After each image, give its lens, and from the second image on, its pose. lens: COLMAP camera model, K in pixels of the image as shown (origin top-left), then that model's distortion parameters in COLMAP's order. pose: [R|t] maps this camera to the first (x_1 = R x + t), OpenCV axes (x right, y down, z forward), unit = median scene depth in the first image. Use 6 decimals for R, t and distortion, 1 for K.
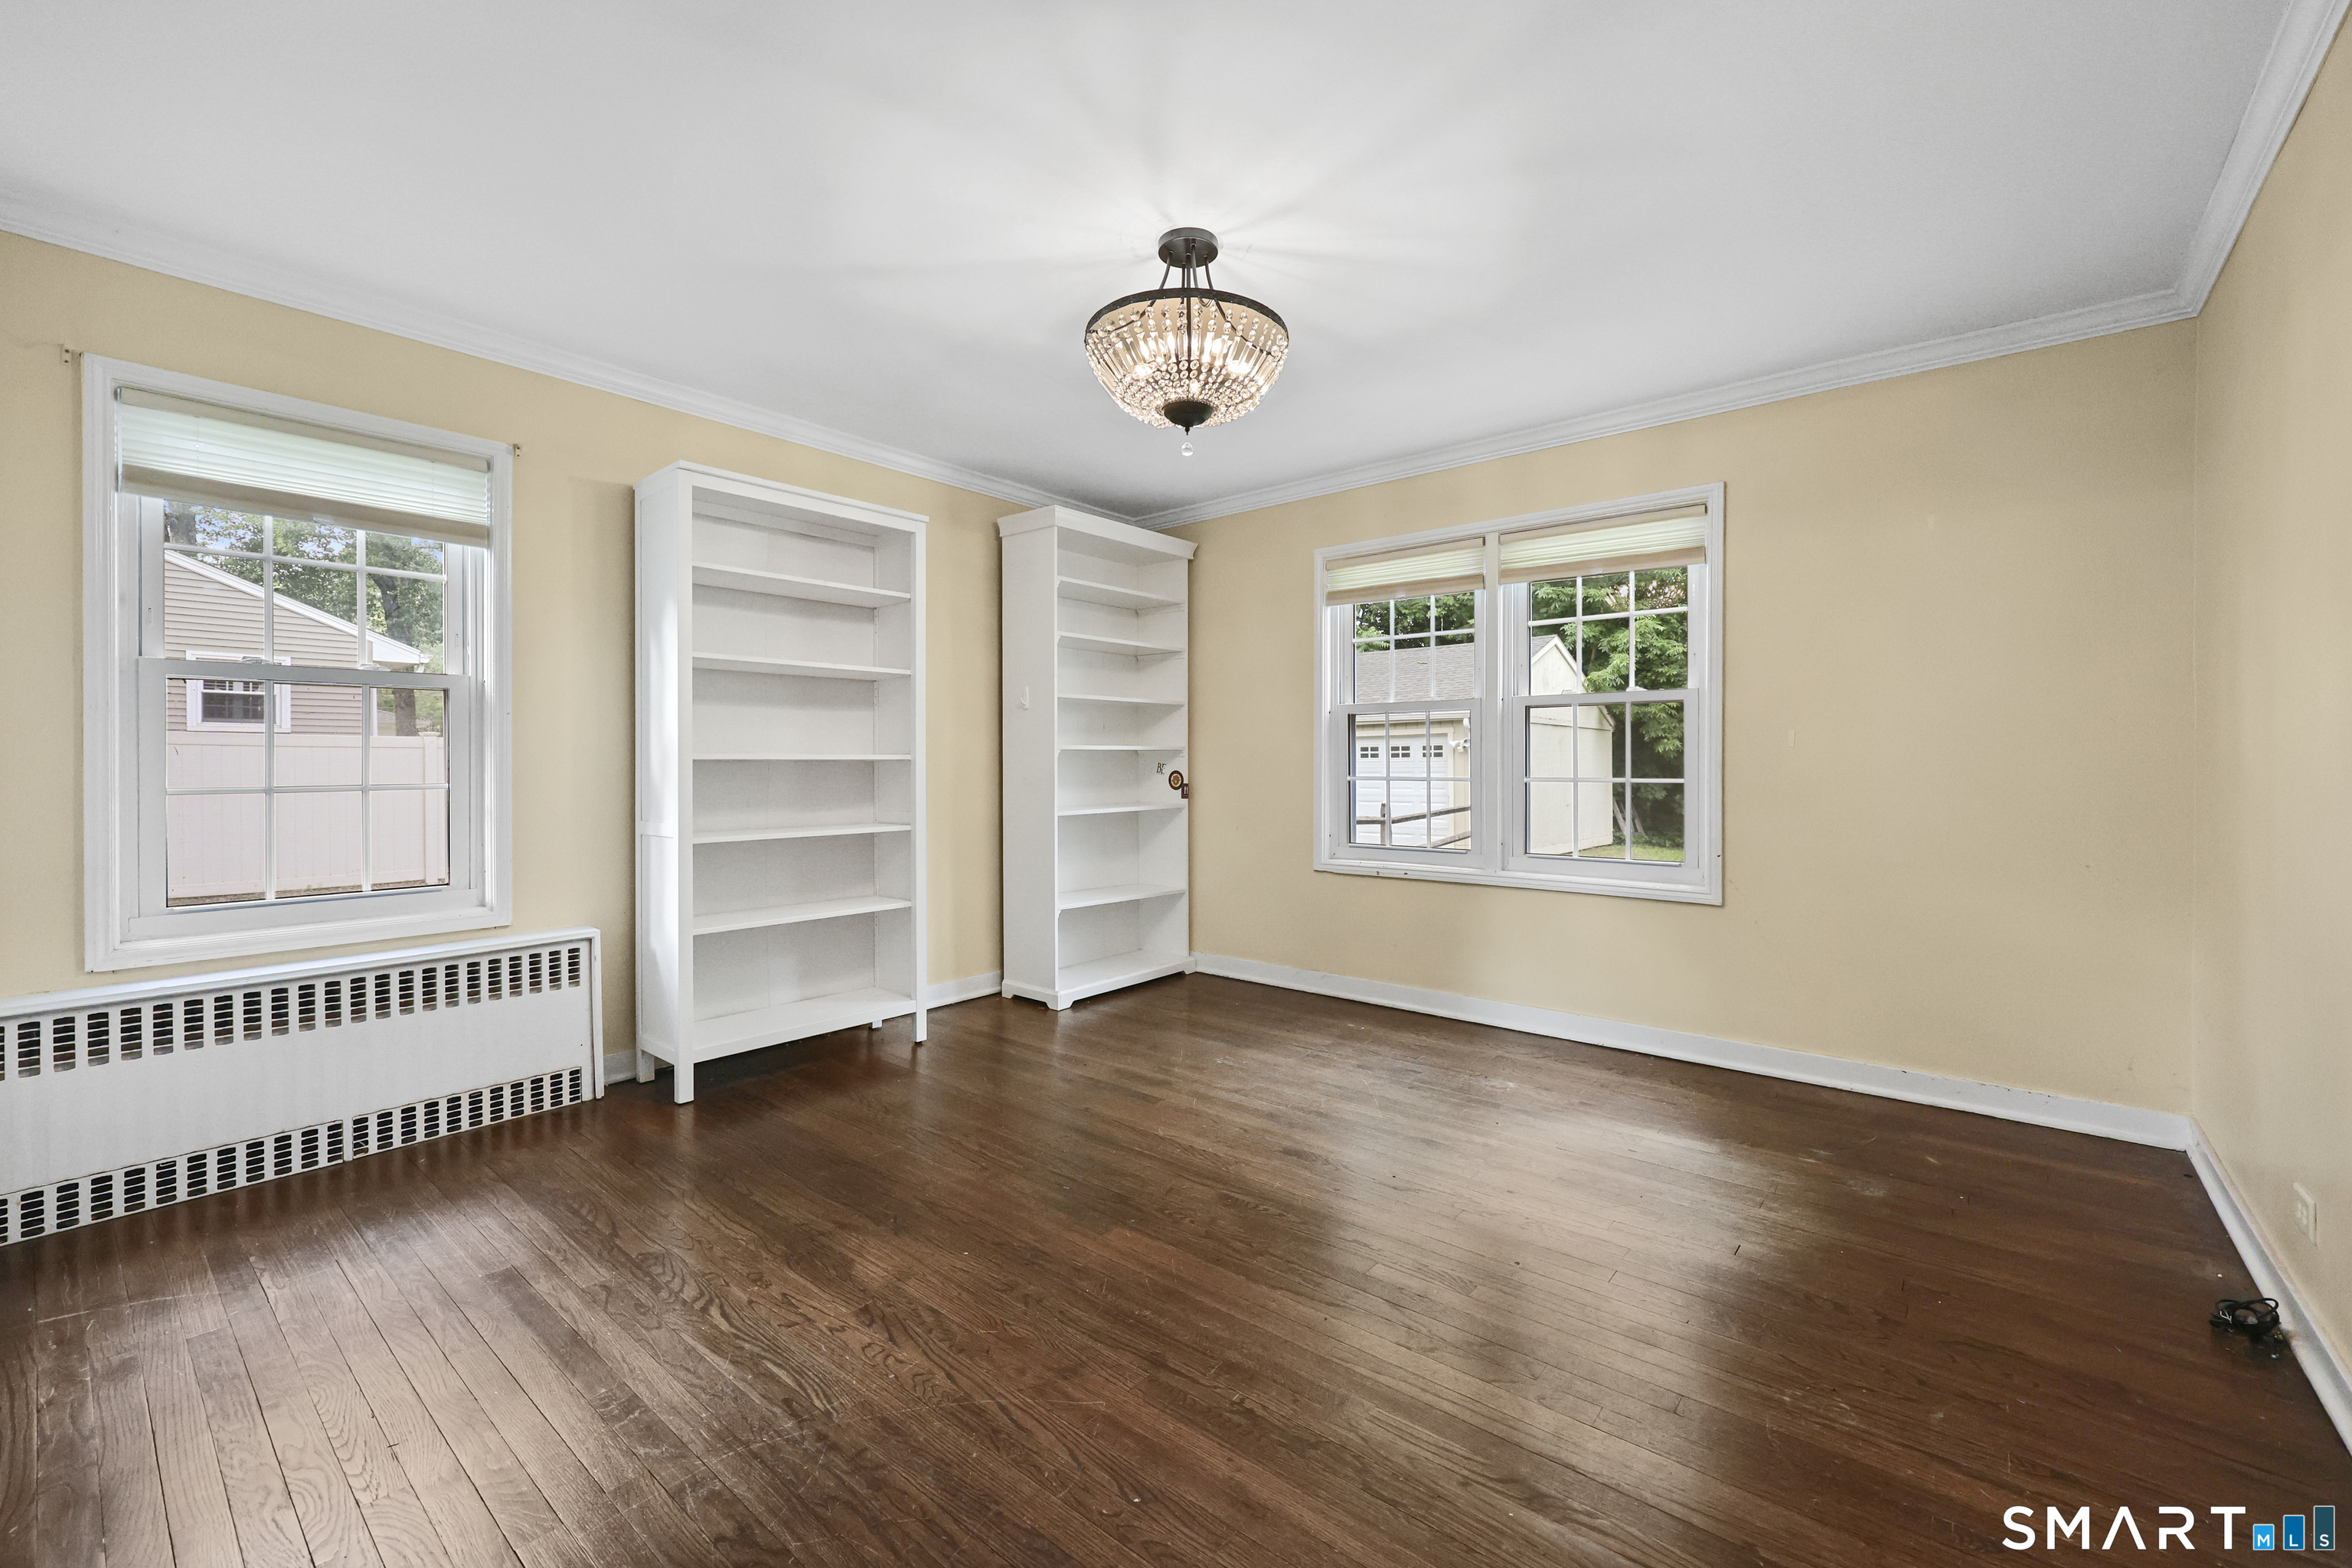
lens RADIAL K [[950.4, 0, 1200.6], [0, 950.4, 768.8], [0, 0, 1]] dist [0.007048, 0.000027]
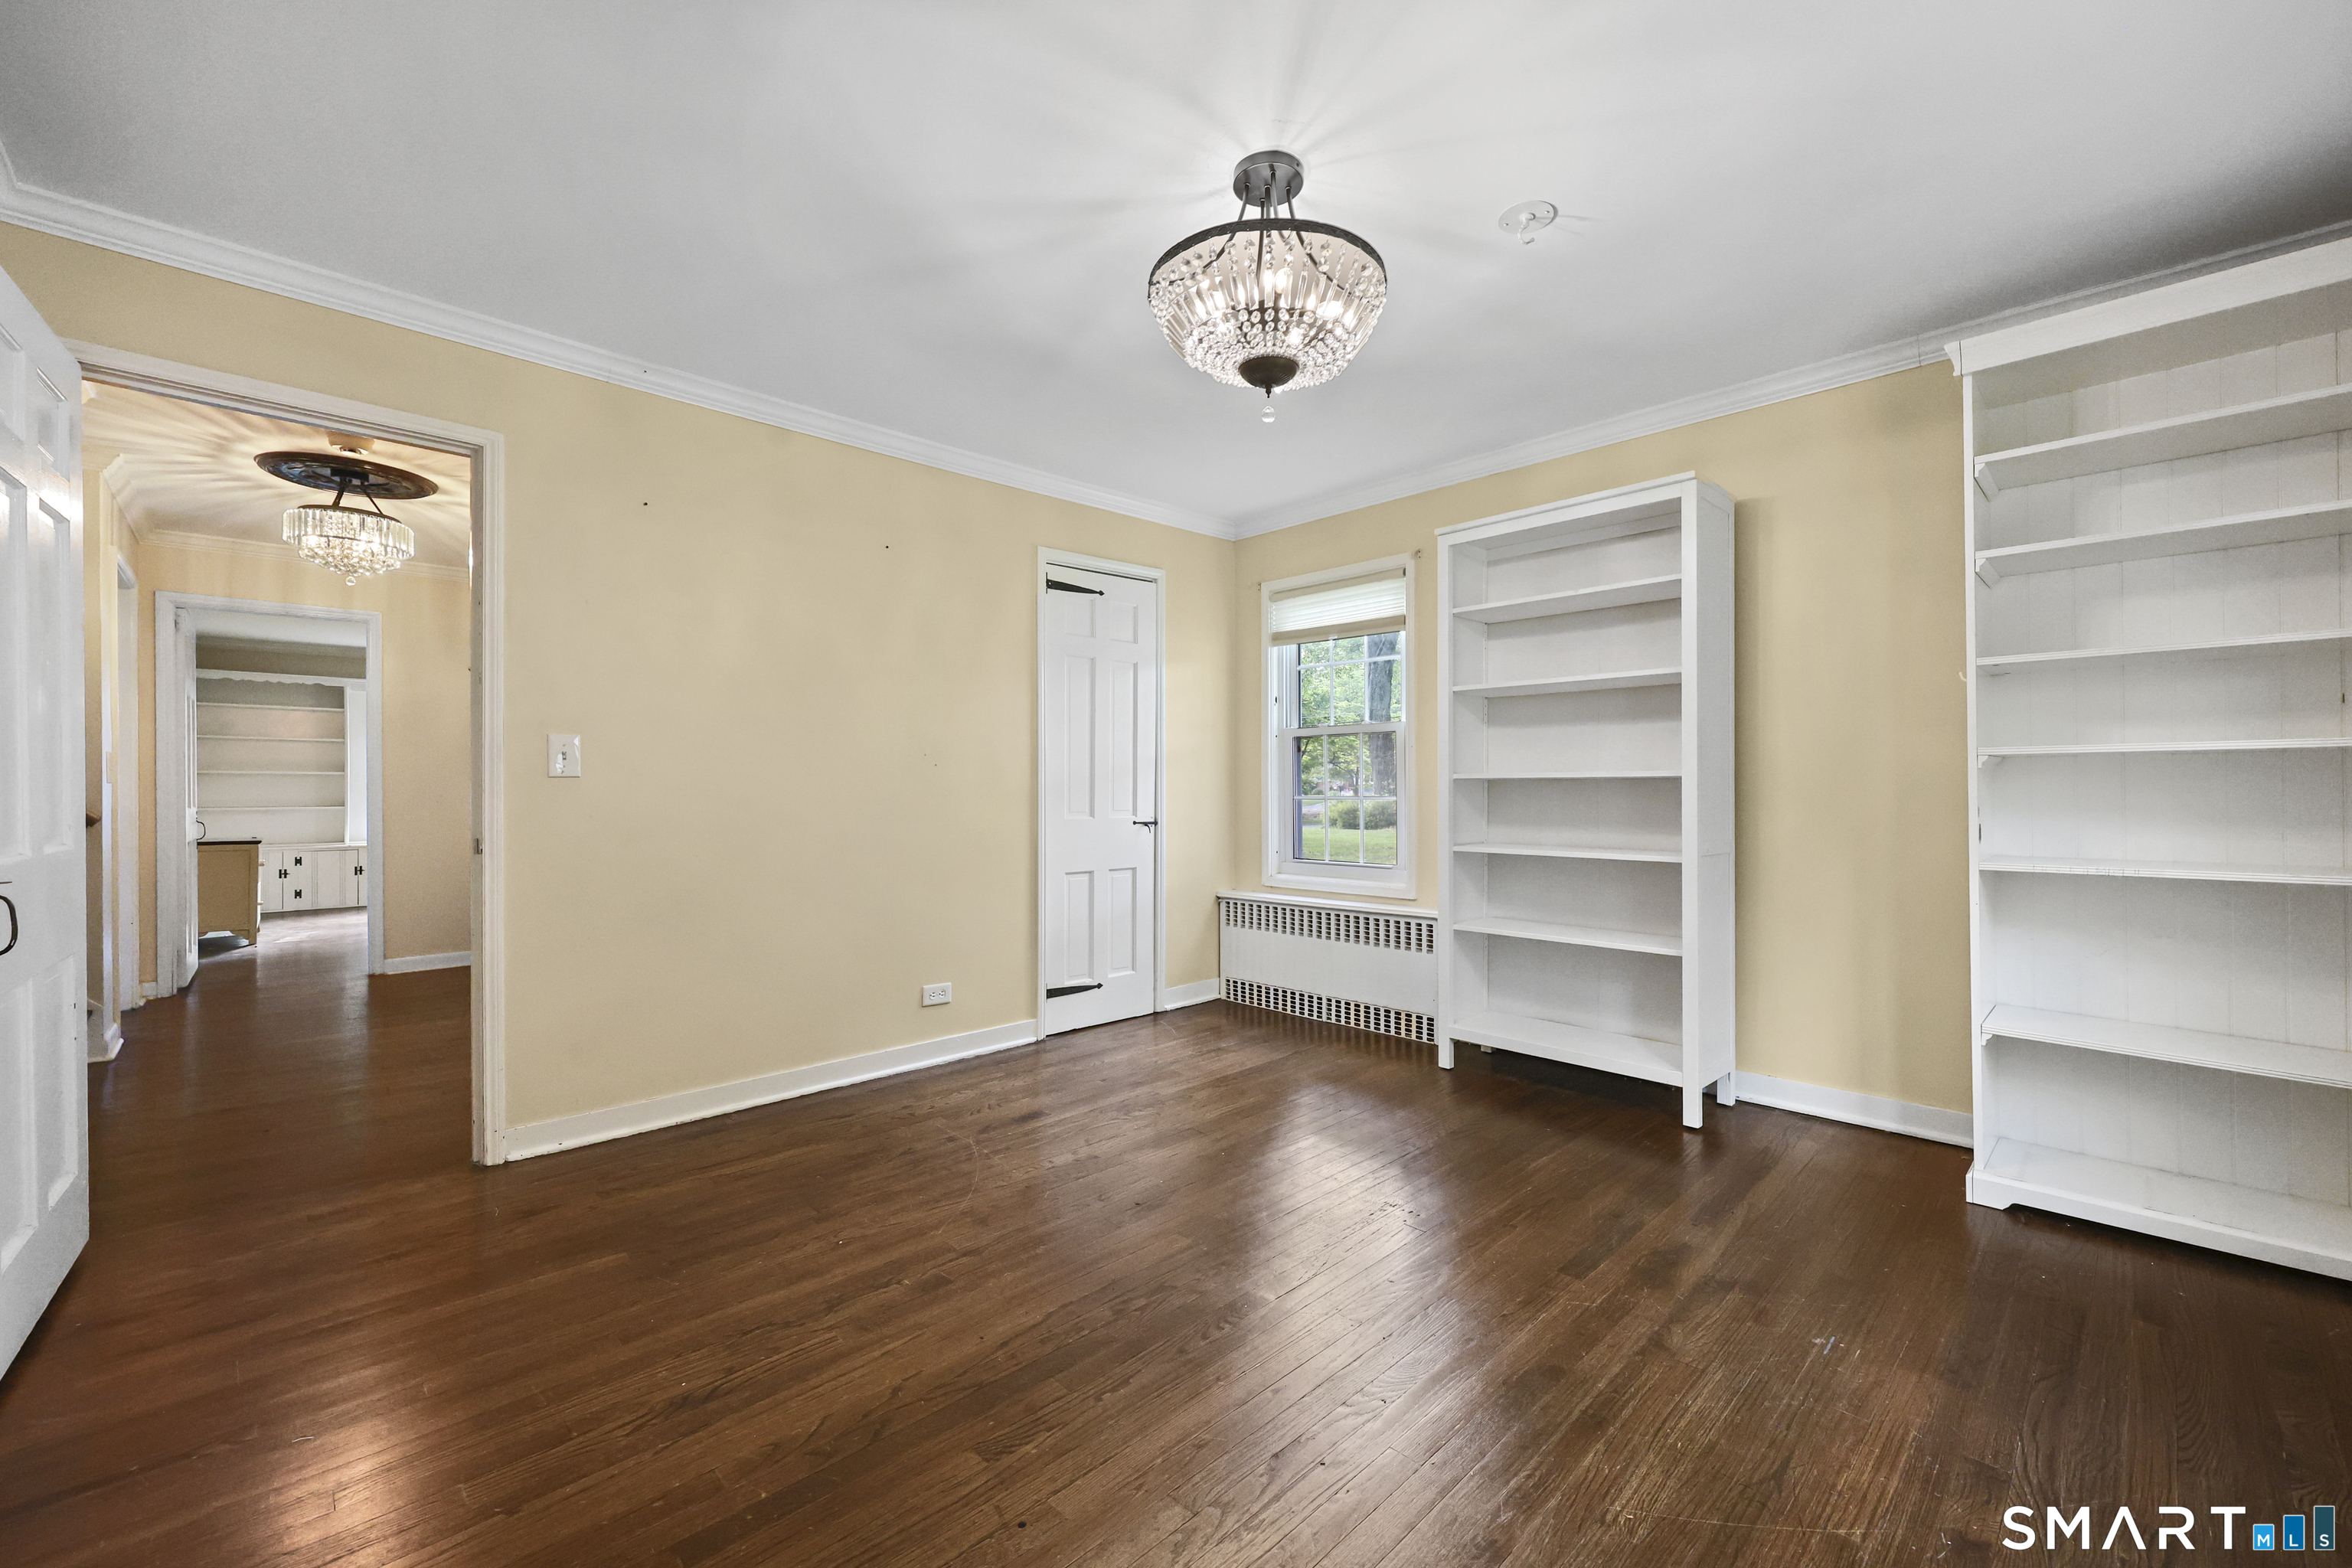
lens RADIAL K [[953.9, 0, 1183.6], [0, 953.9, 783.9], [0, 0, 1]] dist [0.000421, 0.000339]
pose [[-0.116684, -0.001155, -0.993168, 0.670918], [-0.002847, 0.999996, -0.000829, -0.001022], [0.993165, 0.002731, -0.116687, 0.810400]]
